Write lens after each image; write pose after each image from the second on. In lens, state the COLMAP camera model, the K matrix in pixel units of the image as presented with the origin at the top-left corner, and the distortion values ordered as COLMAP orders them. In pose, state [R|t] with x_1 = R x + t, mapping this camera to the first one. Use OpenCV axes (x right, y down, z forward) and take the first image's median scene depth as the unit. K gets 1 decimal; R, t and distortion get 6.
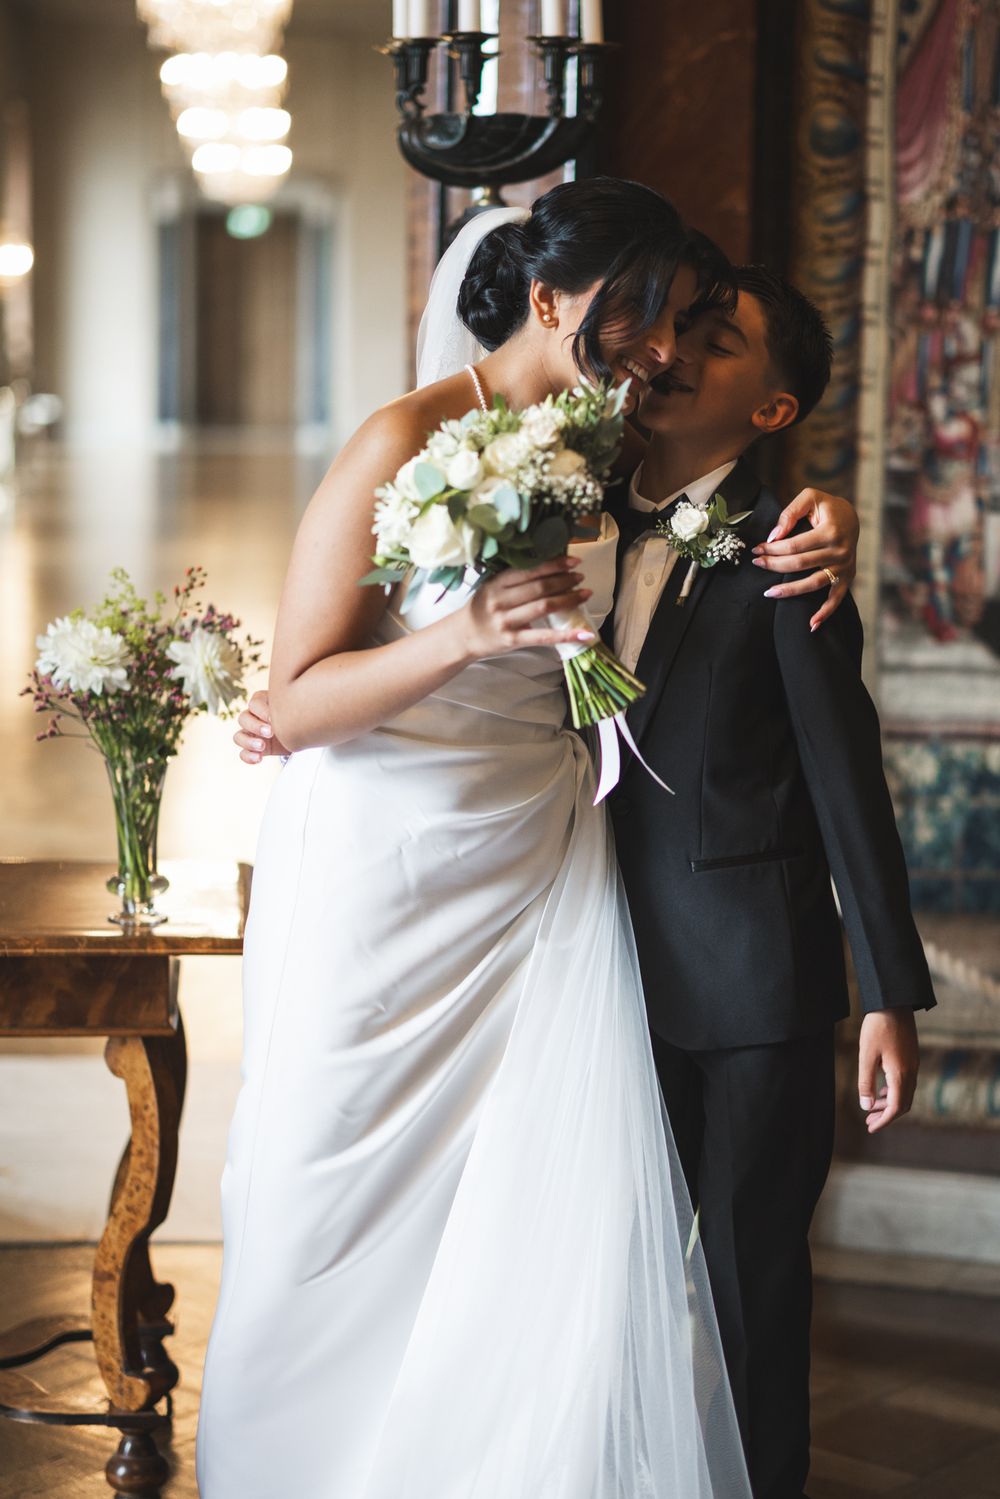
lens RADIAL K [[2194.6, 0, 498.8], [0, 2194.6, 748.6], [0, 0, 1]] dist [-0.121917, 0.000000]
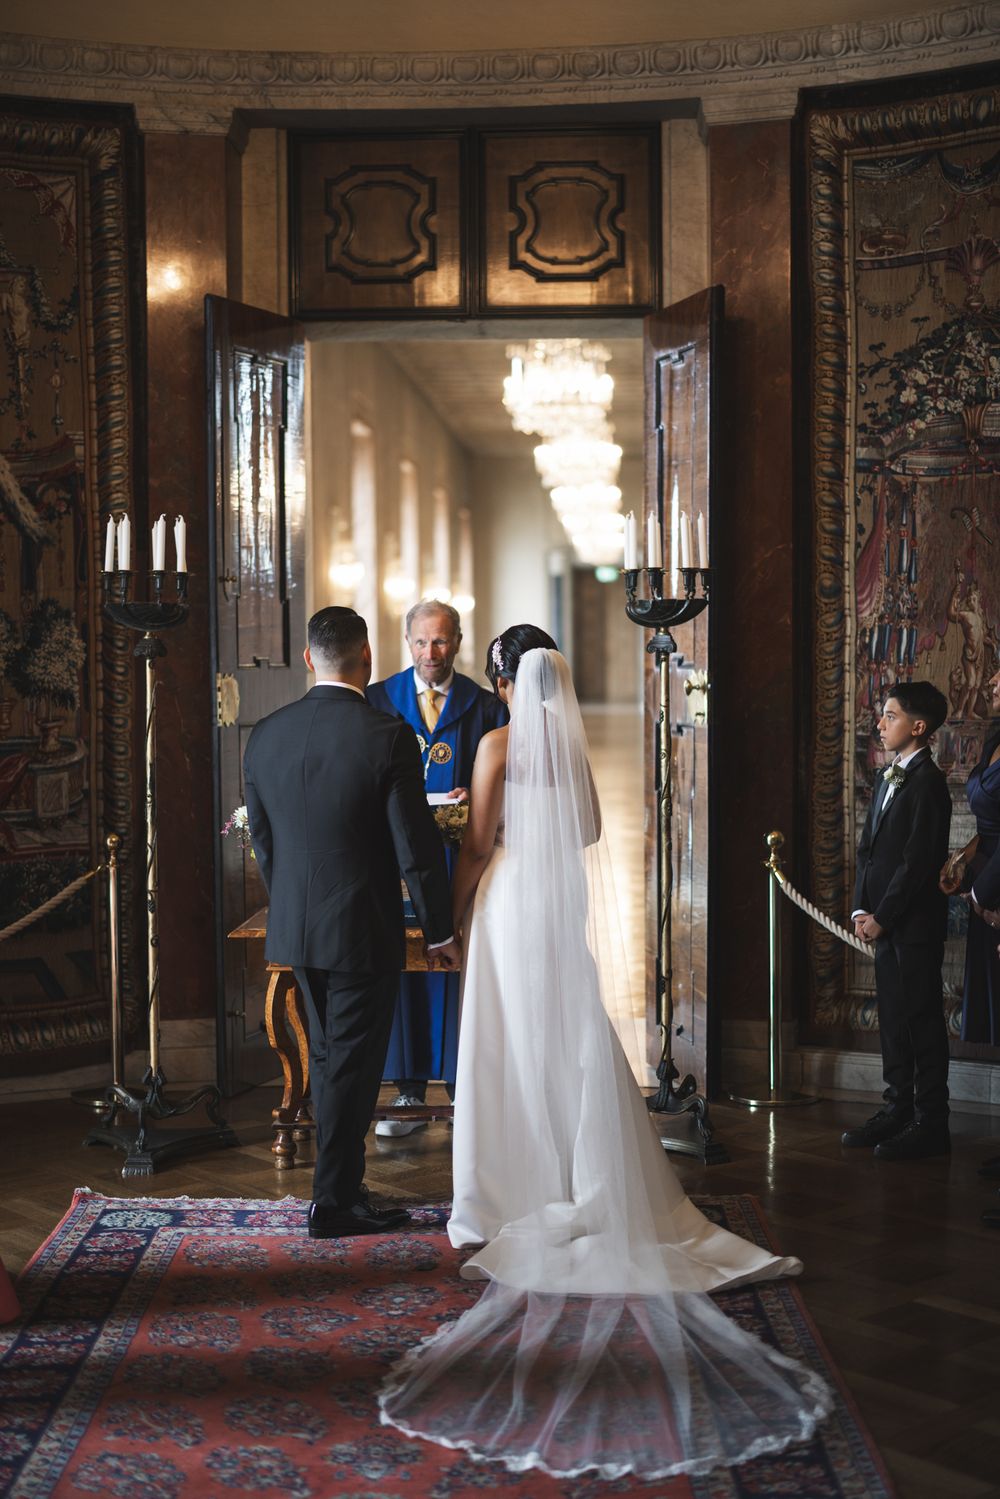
lens RADIAL K [[2194.6, 0, 500.0], [0, 2194.6, 750.2], [0, 0, 1]] dist [-0.121917, 0.000000]
pose [[0.980919, -0.010269, -0.194145, 0.258236], [-0.008731, 0.995269, -0.096760, 0.107038], [0.194221, 0.096609, 0.976189, -1.267859]]
